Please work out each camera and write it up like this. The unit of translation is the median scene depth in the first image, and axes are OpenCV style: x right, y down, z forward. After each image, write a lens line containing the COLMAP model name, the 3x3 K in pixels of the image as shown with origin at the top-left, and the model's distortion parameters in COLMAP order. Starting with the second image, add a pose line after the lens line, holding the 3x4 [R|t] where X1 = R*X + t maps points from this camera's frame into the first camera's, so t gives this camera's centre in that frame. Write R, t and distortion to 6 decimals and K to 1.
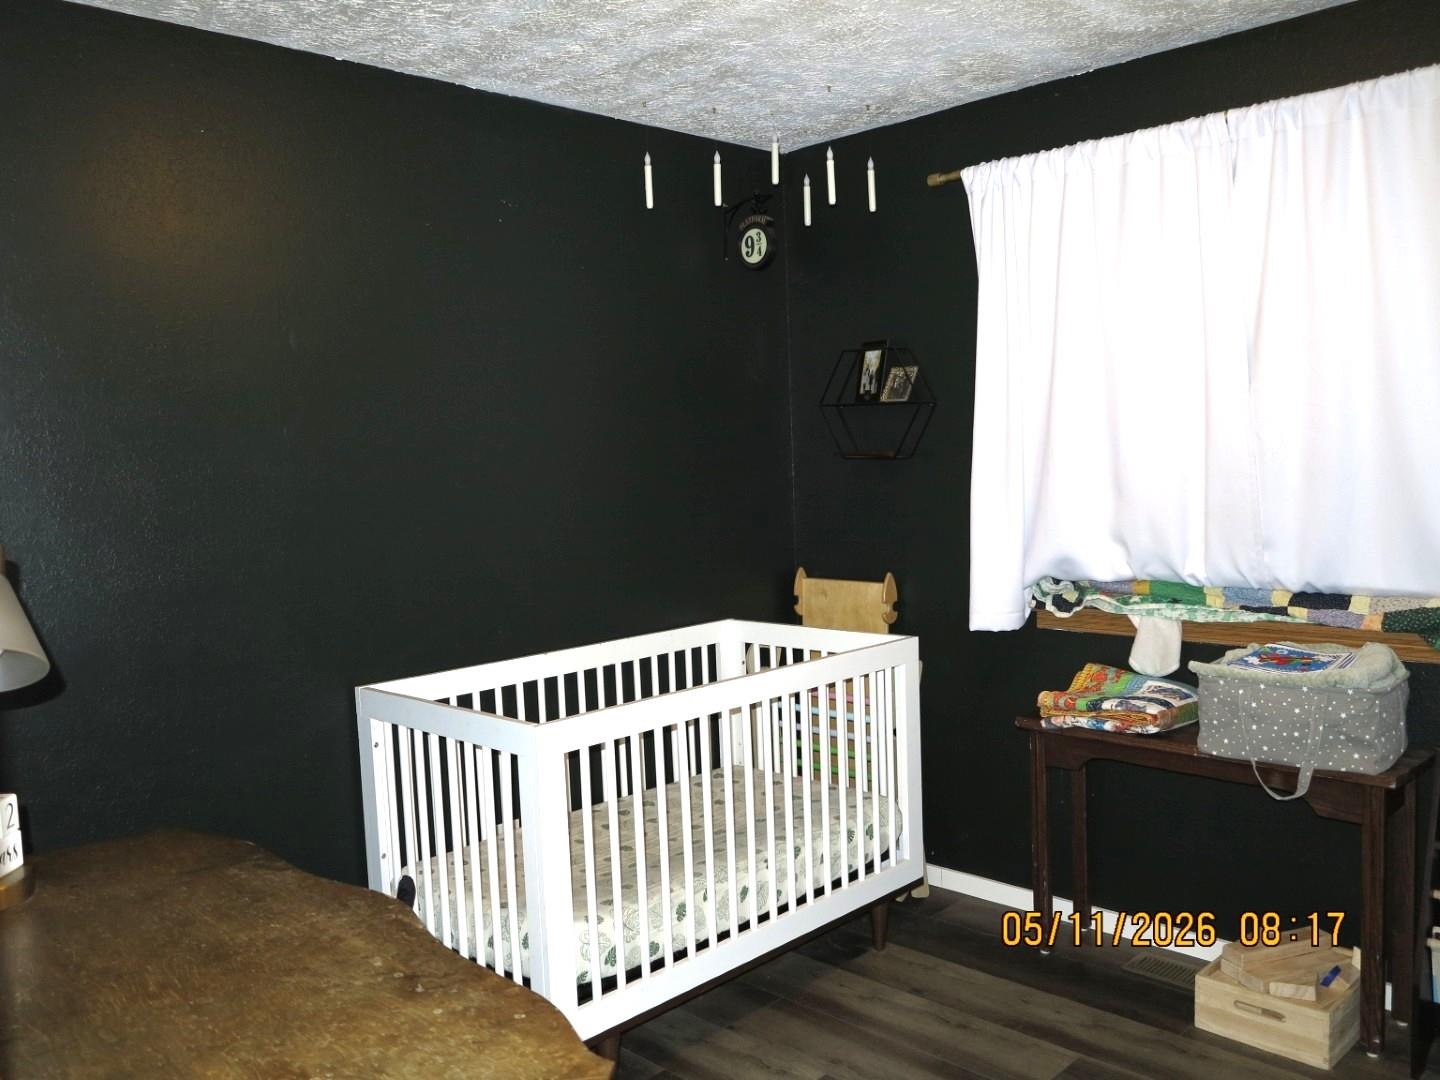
lens RADIAL K [[1194.0, 0, 716.4], [0, 1194.0, 539.3], [0, 0, 1]] dist [-0.043752, 0.018660]
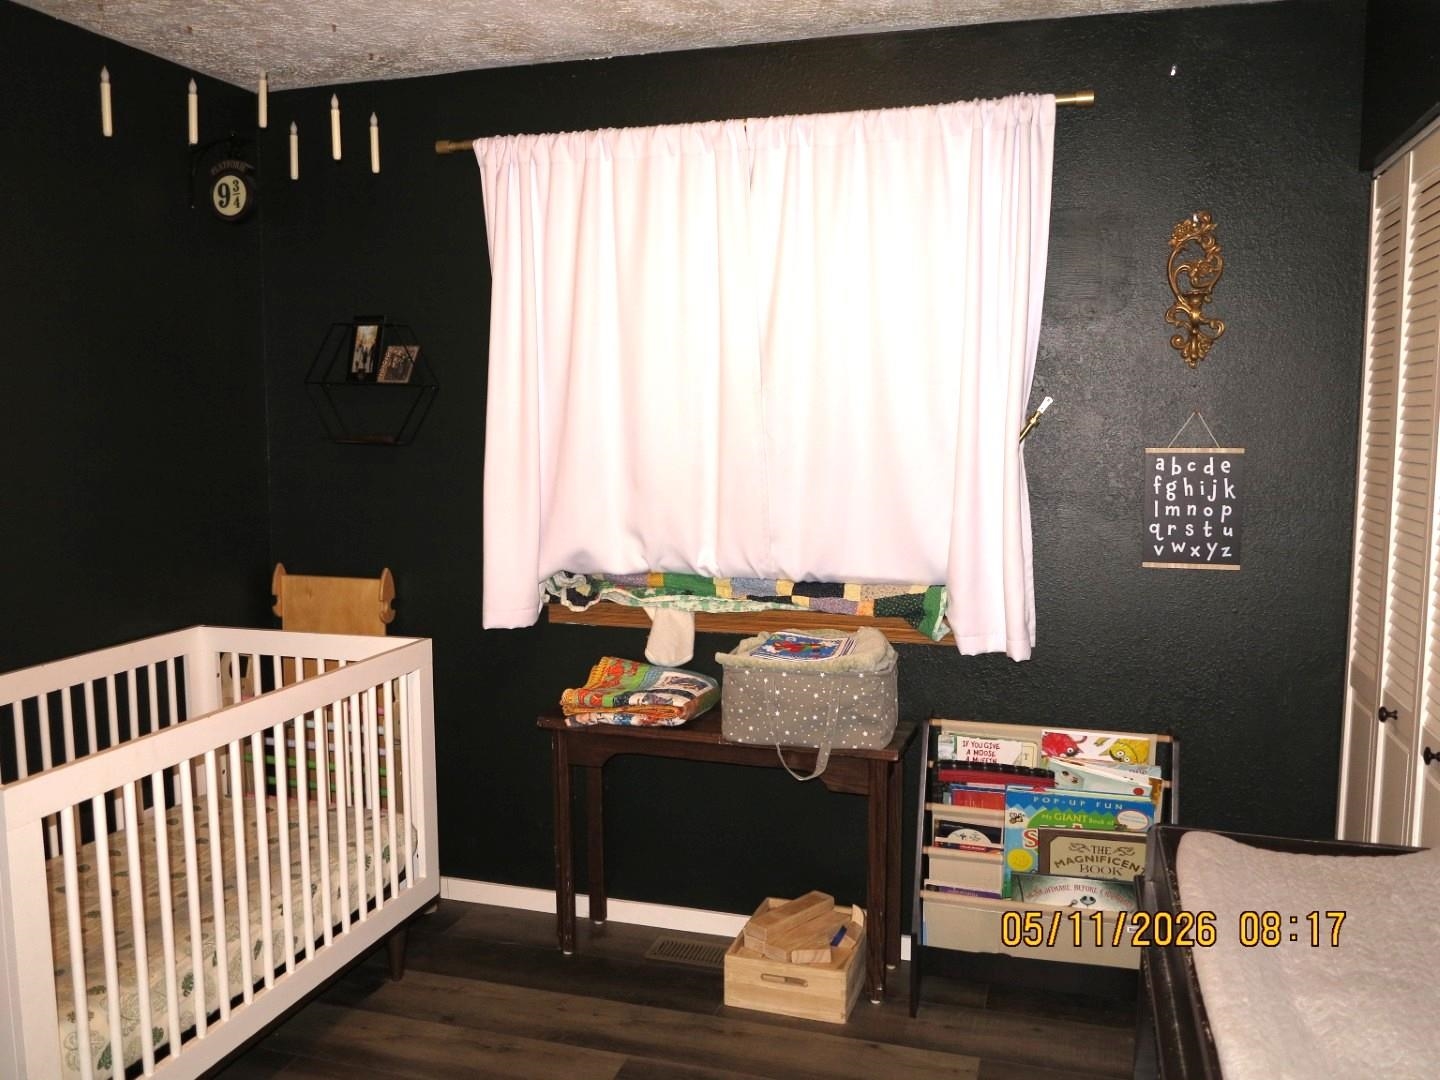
lens RADIAL K [[1194.0, 0, 716.4], [0, 1194.0, 539.3], [0, 0, 1]] dist [-0.043752, 0.018660]
pose [[0.879979, -0.012545, 0.474848, -0.082699], [0.002746, 0.999769, 0.021324, -0.016270], [-0.475005, -0.017460, 0.879810, 0.084843]]
